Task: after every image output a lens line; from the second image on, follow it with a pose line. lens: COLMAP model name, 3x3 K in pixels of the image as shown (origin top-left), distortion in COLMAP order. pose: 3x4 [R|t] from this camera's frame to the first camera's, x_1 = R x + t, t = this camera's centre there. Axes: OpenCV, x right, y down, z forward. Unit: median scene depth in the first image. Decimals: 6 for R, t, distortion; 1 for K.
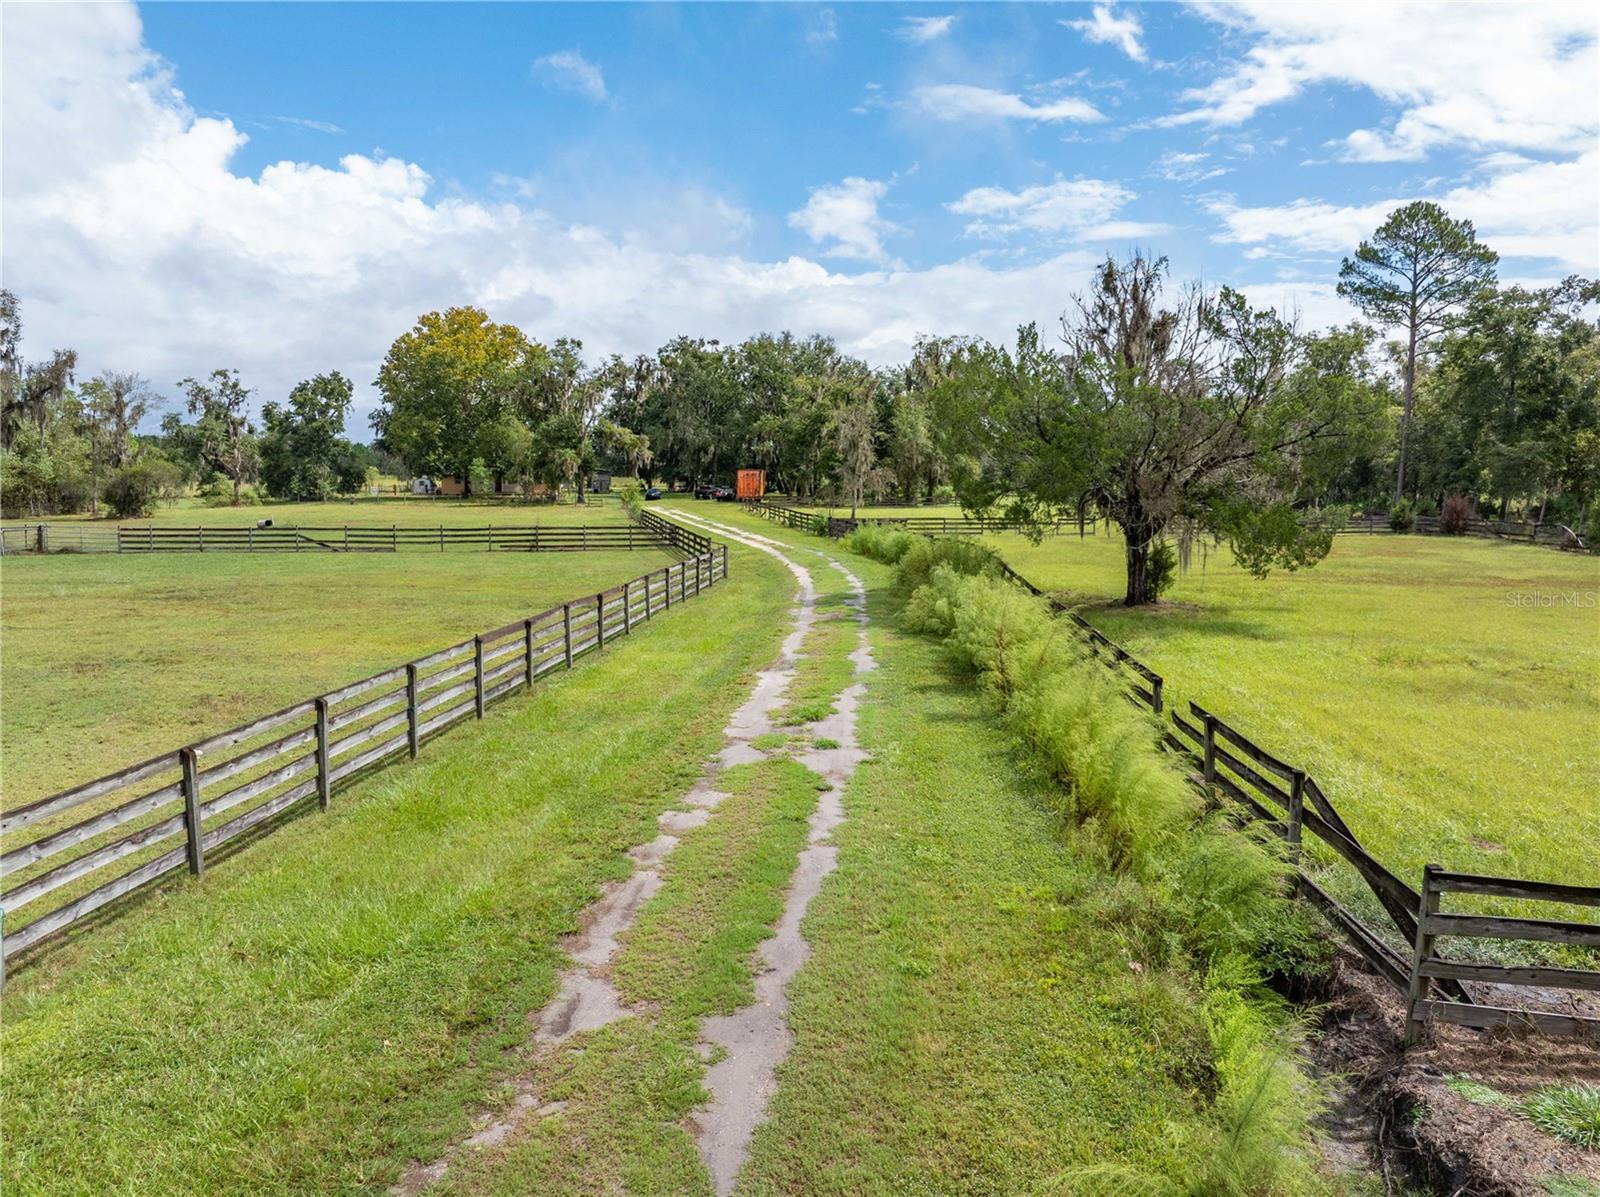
lens RADIAL K [[1129.3, 0, 799.4], [0, 1129.3, 593.8], [0, 0, 1]] dist [-0.037203, -0.006869]
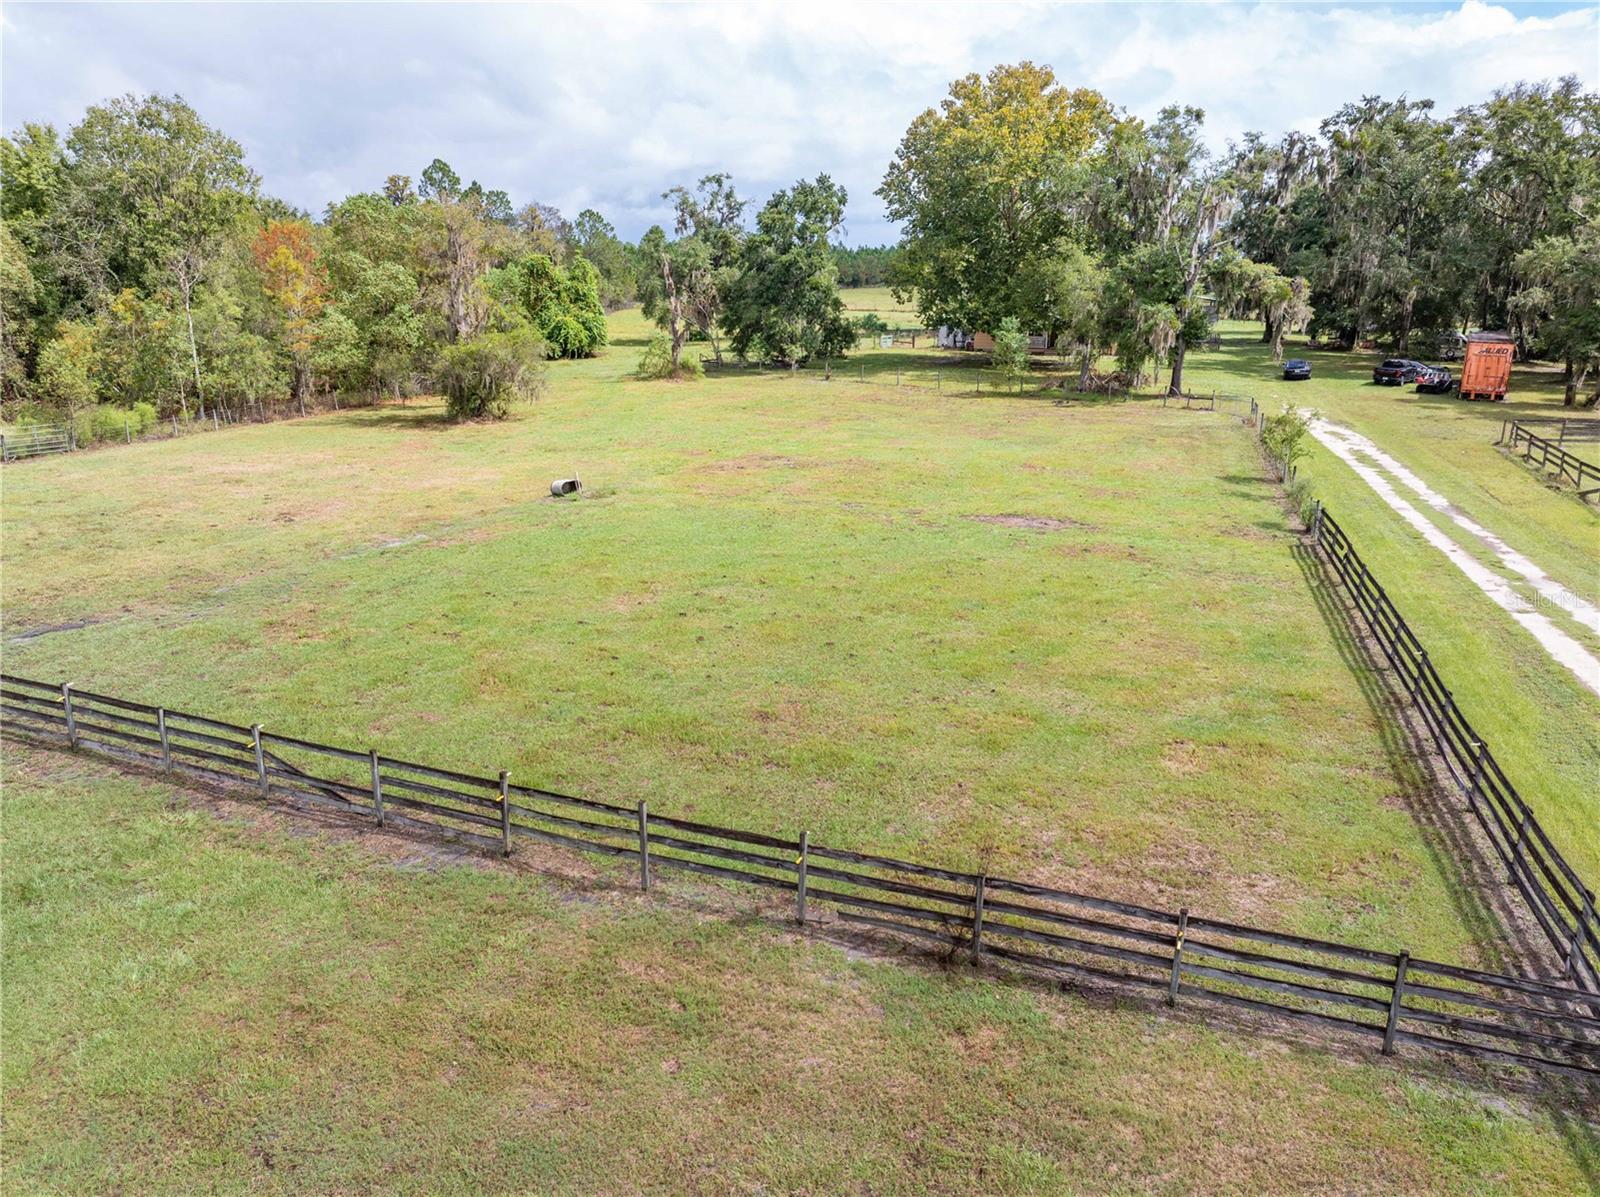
lens RADIAL K [[1127.3, 0, 797.5], [0, 1127.3, 595.1], [0, 0, 1]] dist [-0.060336, 0.037075]
pose [[0.875122, 0.135879, -0.464434, -0.074885], [-0.051608, 0.980500, 0.189620, -0.073656], [0.481143, -0.141972, 0.865070, 0.355783]]
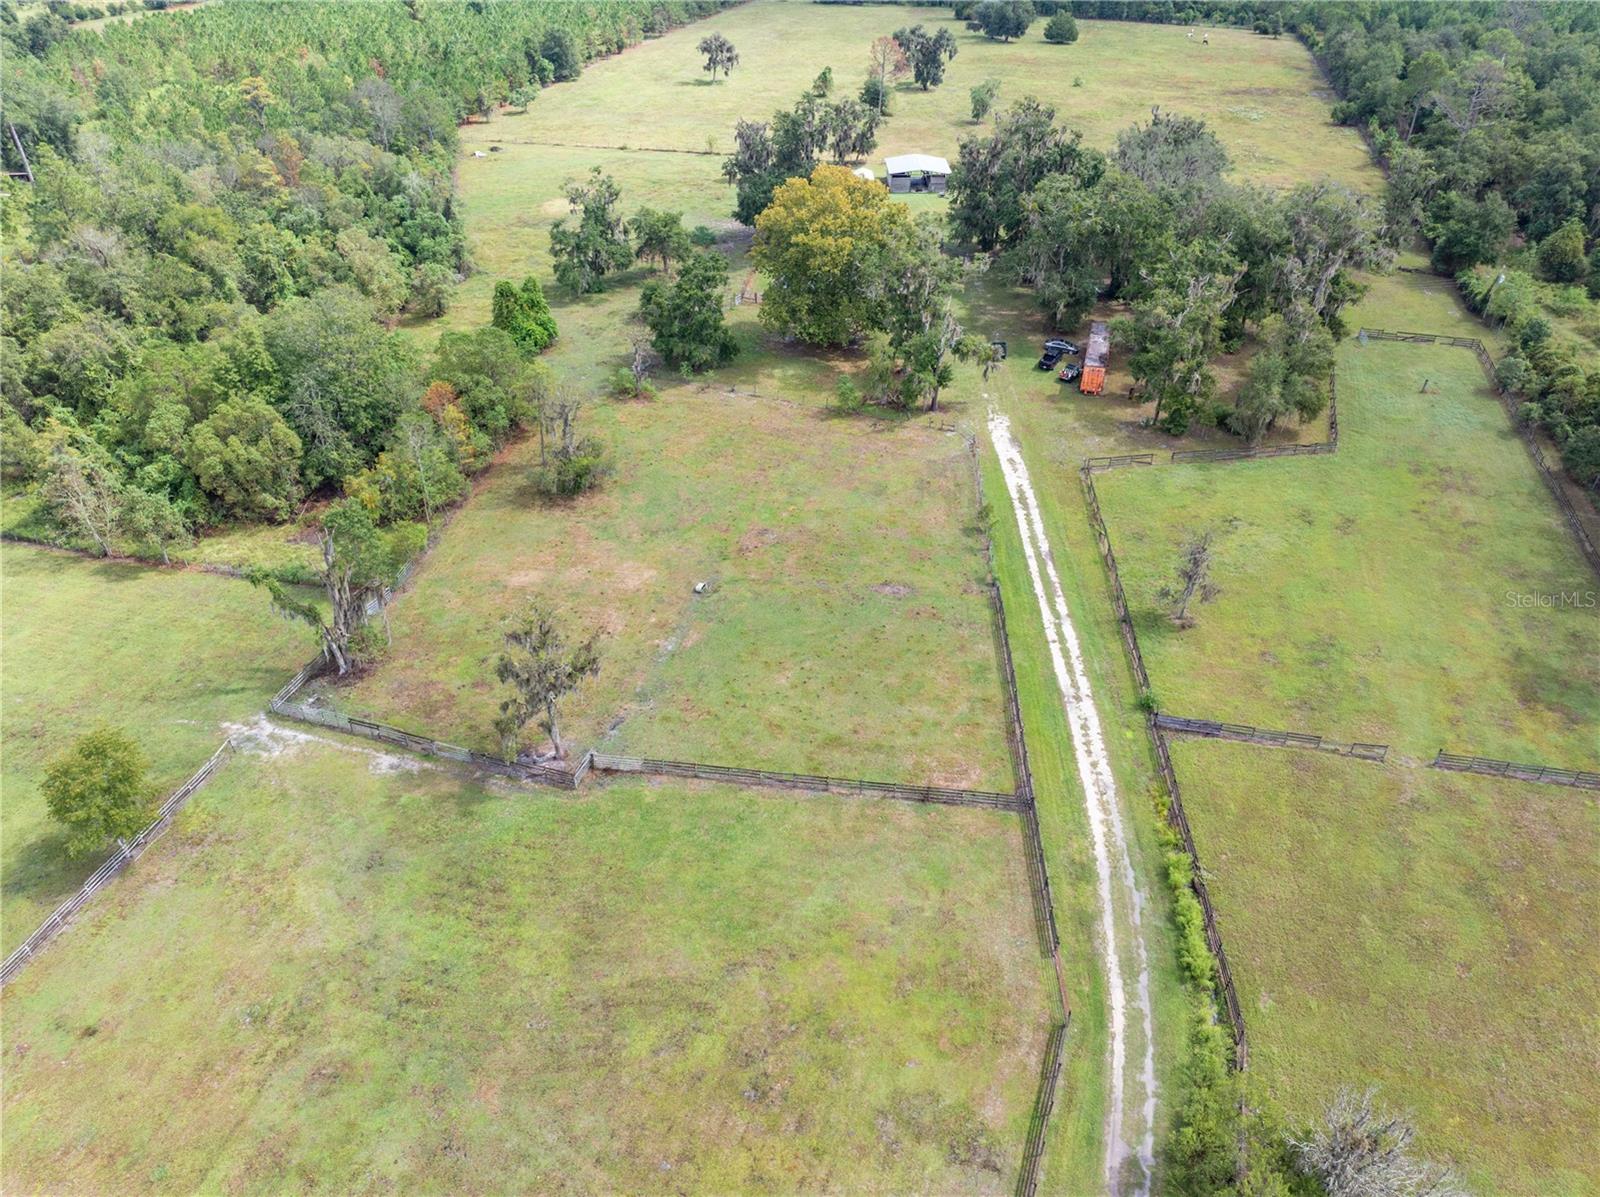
lens RADIAL K [[1129.3, 0, 799.4], [0, 1129.3, 593.8], [0, 0, 1]] dist [-0.037203, -0.006869]
pose [[0.967047, 0.145523, -0.208908, -0.061463], [-0.028122, 0.876579, 0.480436, -0.415017], [0.253039, -0.458729, 0.851786, -0.040961]]
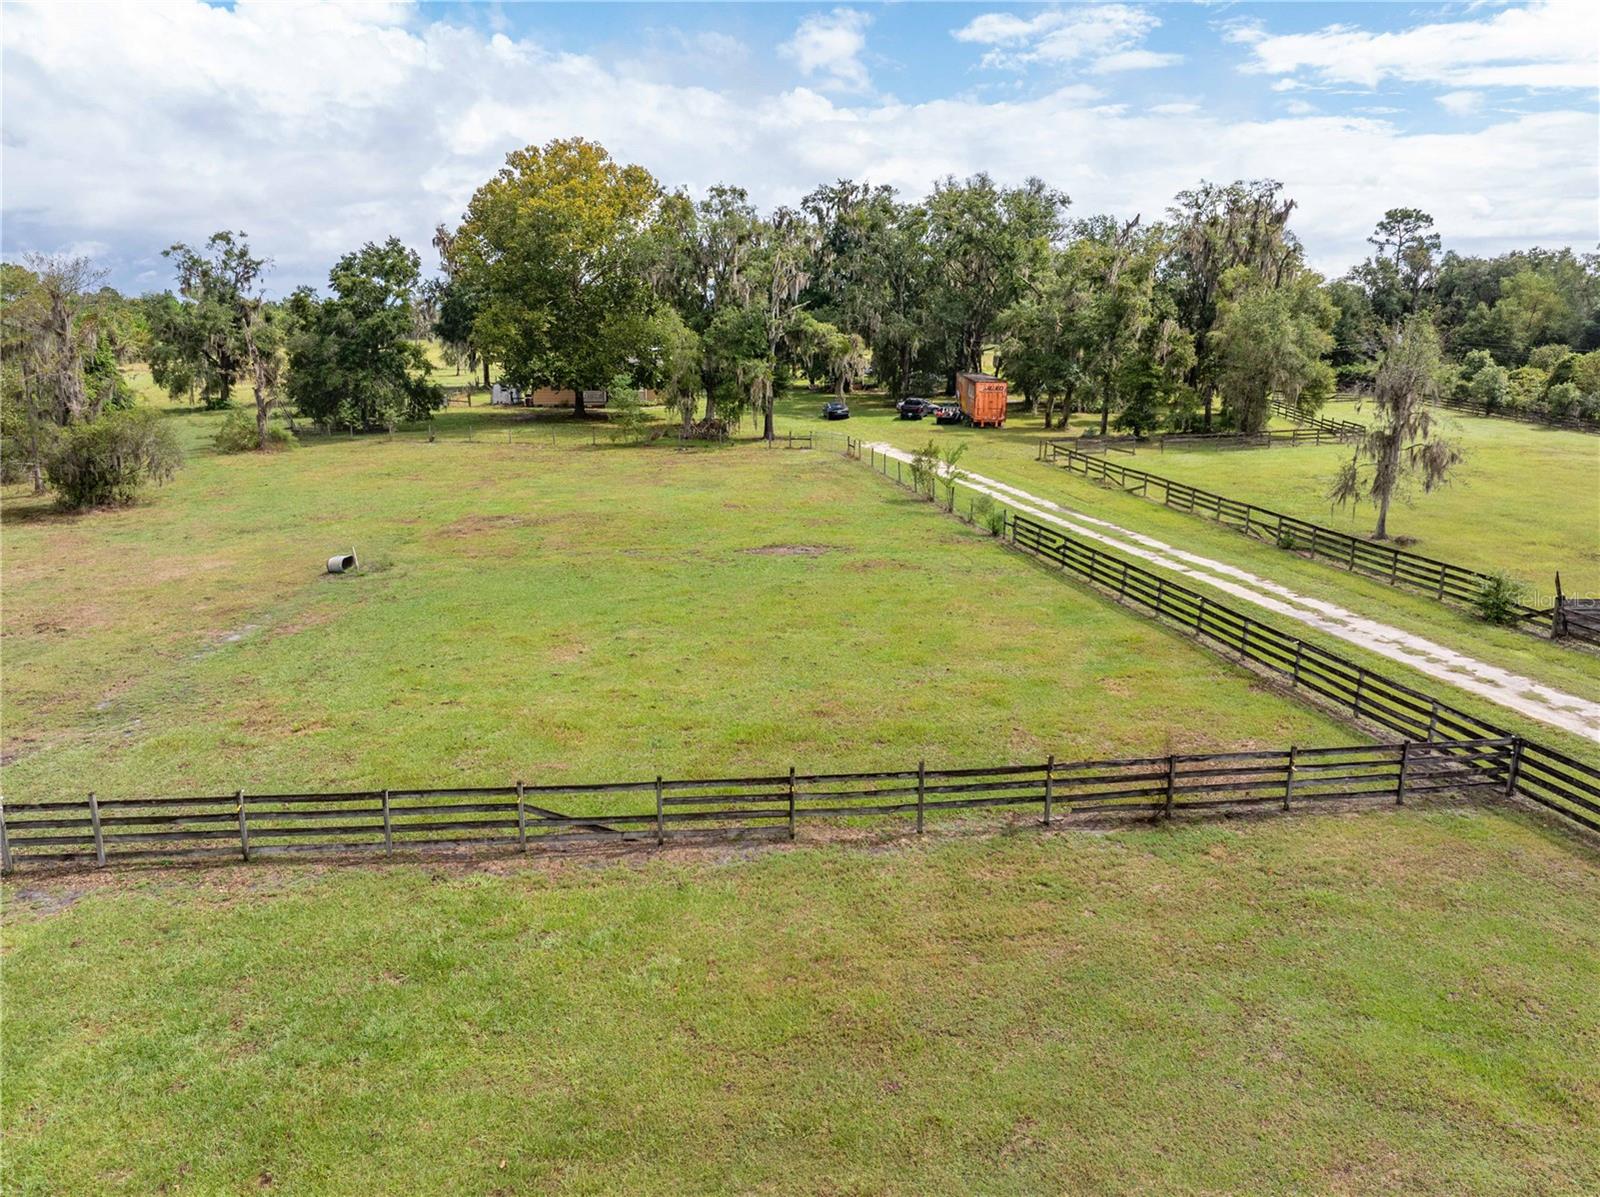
lens RADIAL K [[1128.2, 0, 799.2], [0, 1128.2, 596.6], [0, 0, 1]] dist [-0.057485, 0.027893]
pose [[0.999980, -0.000627, -0.006312, -0.159944], [0.001476, 0.990806, 0.135283, -0.072346], [0.006169, -0.135289, 0.990787, 0.295546]]
